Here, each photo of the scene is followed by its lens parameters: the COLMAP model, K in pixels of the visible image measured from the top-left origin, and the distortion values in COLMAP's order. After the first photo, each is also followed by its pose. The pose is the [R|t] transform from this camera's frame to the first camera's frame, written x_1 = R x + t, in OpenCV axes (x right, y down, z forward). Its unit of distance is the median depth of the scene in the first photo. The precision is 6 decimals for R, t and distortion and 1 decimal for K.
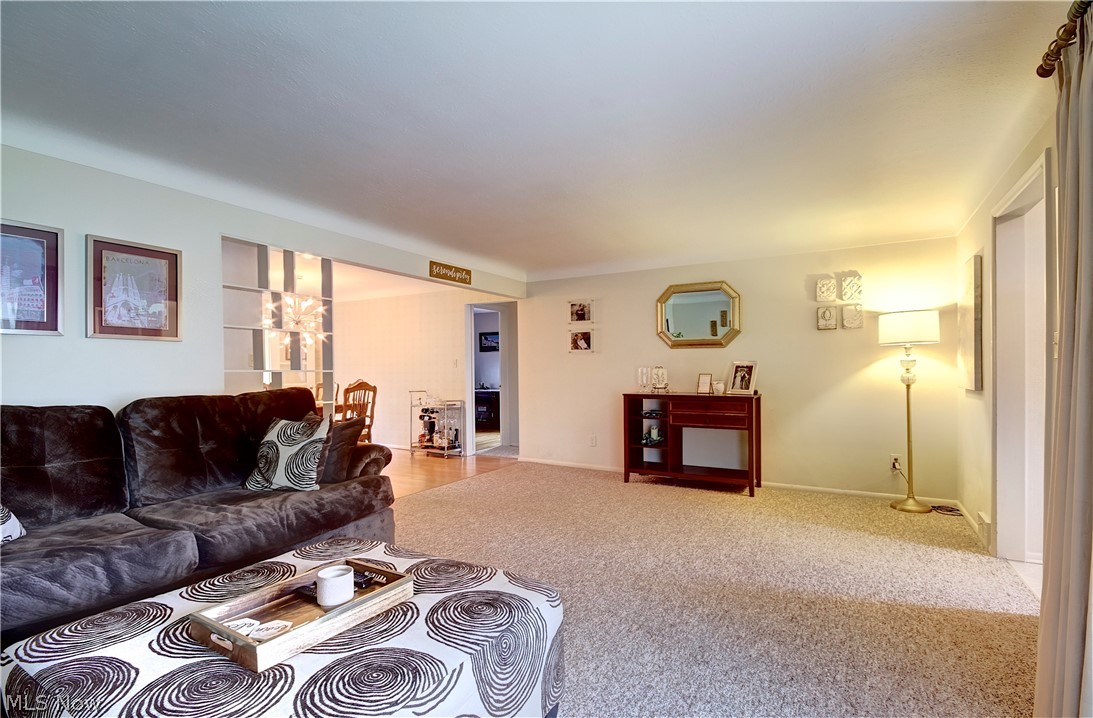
lens RADIAL K [[518.1, 0, 552.2], [0, 518.1, 366.1], [0, 0, 1]] dist [-0.000822, -0.000442]
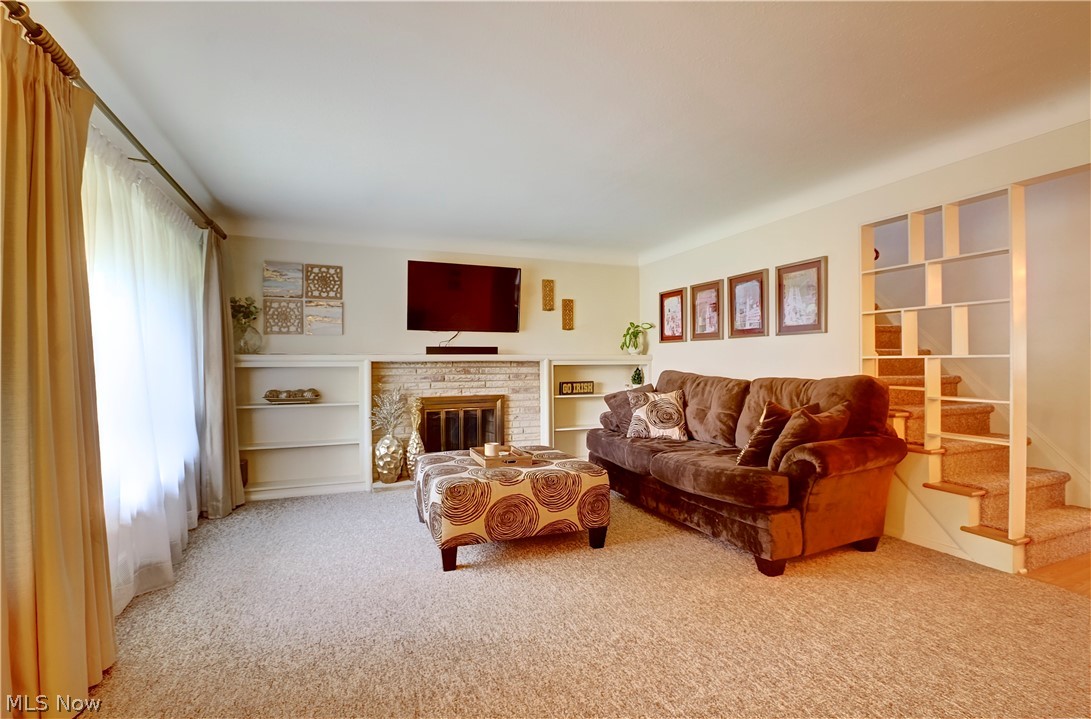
lens RADIAL K [[517.1, 0, 551.2], [0, 517.1, 366.5], [0, 0, 1]] dist [-0.000822, -0.000442]
pose [[-0.610474, 0.016416, -0.791866, 0.609246], [0.017396, 0.999822, 0.007316, 0.010385], [0.791845, -0.009308, -0.610651, 1.248296]]
